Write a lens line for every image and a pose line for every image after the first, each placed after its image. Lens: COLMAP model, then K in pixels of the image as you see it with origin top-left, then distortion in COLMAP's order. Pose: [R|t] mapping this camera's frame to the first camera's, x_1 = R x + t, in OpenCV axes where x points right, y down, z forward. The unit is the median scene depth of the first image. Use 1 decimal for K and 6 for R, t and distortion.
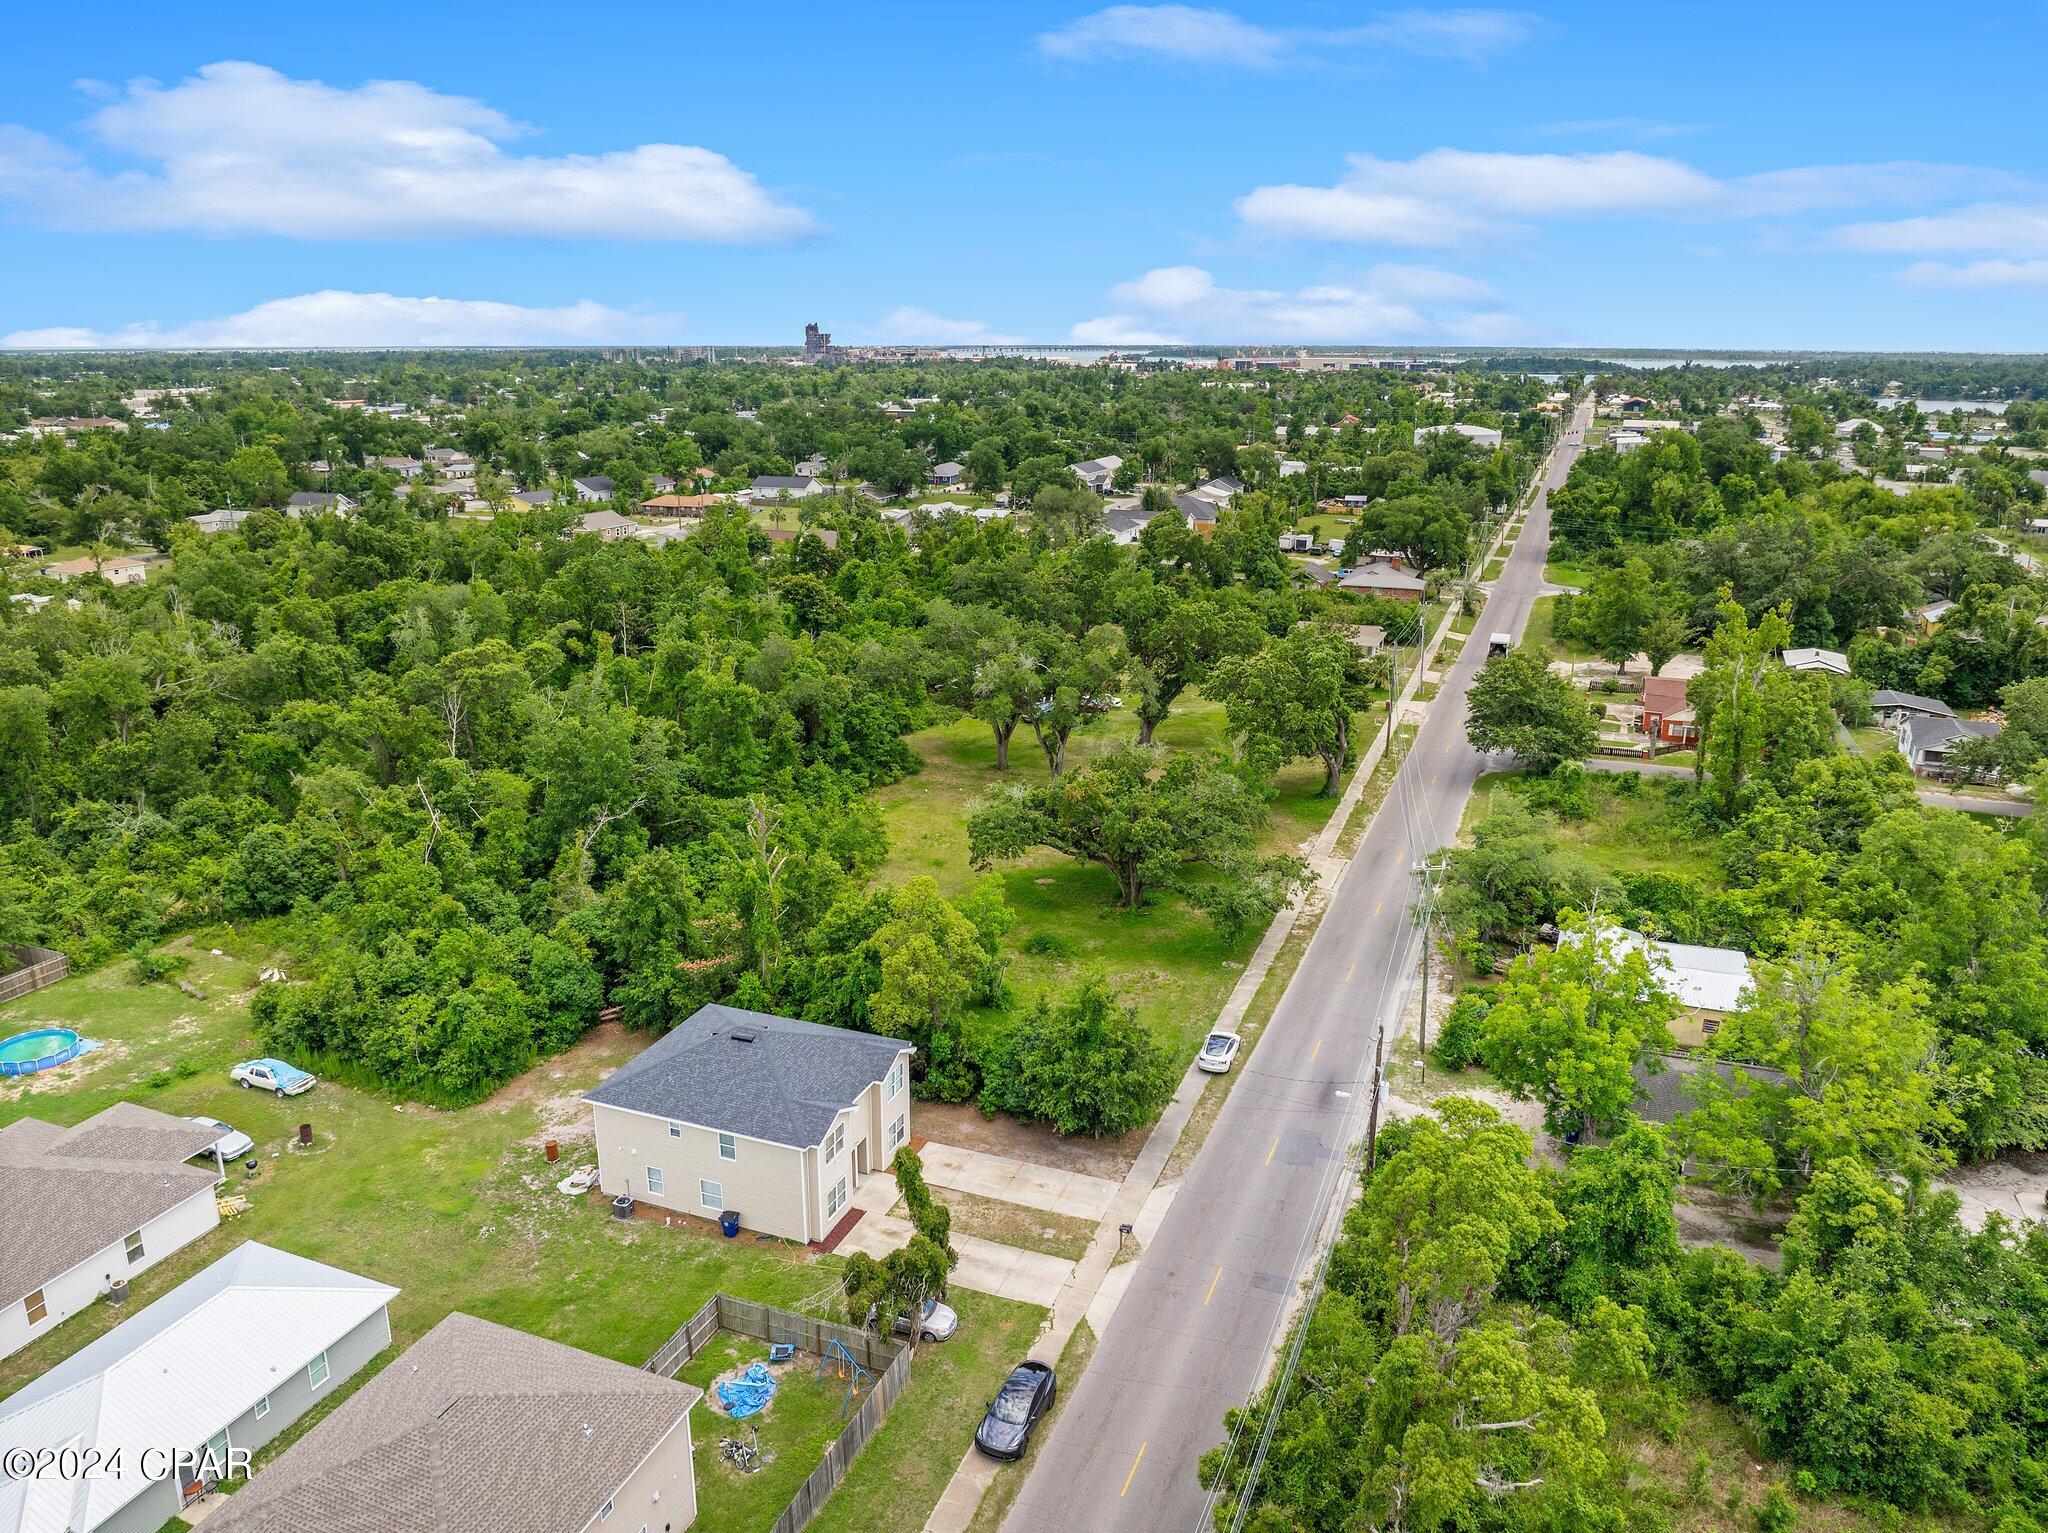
lens RADIAL K [[1424.3, 0, 1024.0], [0, 1424.3, 766.5], [0, 0, 1]] dist [-0.013801, -0.002777]
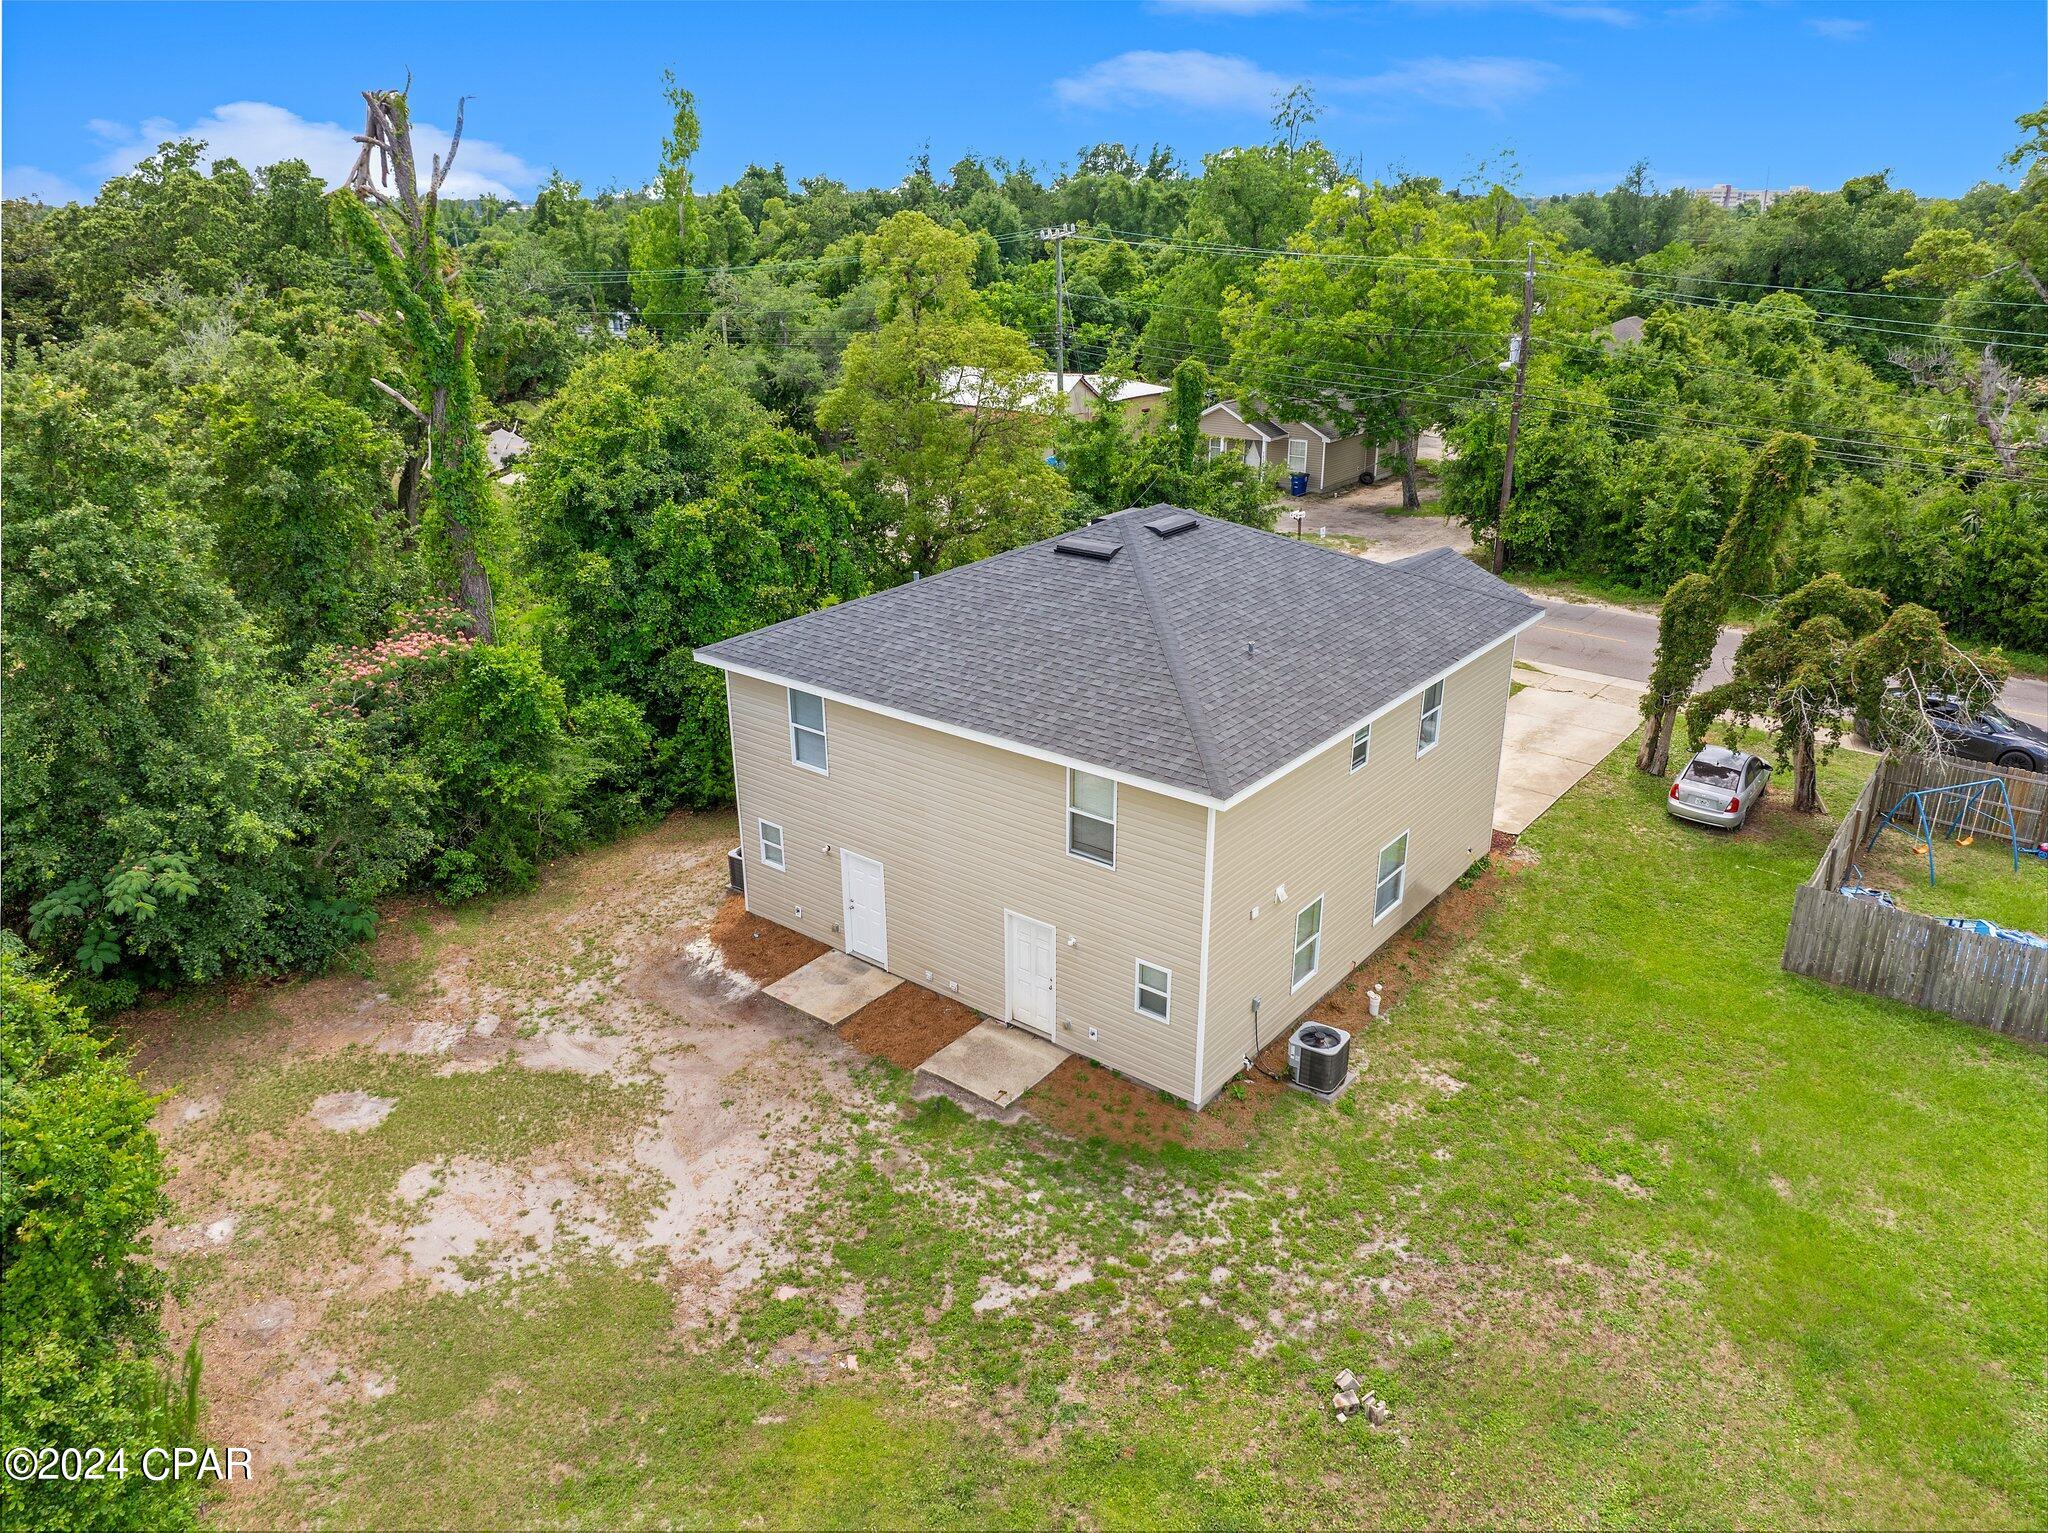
lens RADIAL K [[1442.8, 0, 1029.3], [0, 1442.8, 782.1], [0, 0, 1]] dist [-0.042806, 0.004997]
pose [[0.287937, -0.365083, 0.885329, -0.576481], [0.270302, 0.917874, 0.290593, 0.137154], [-0.918711, 0.155633, 0.362972, 0.935835]]
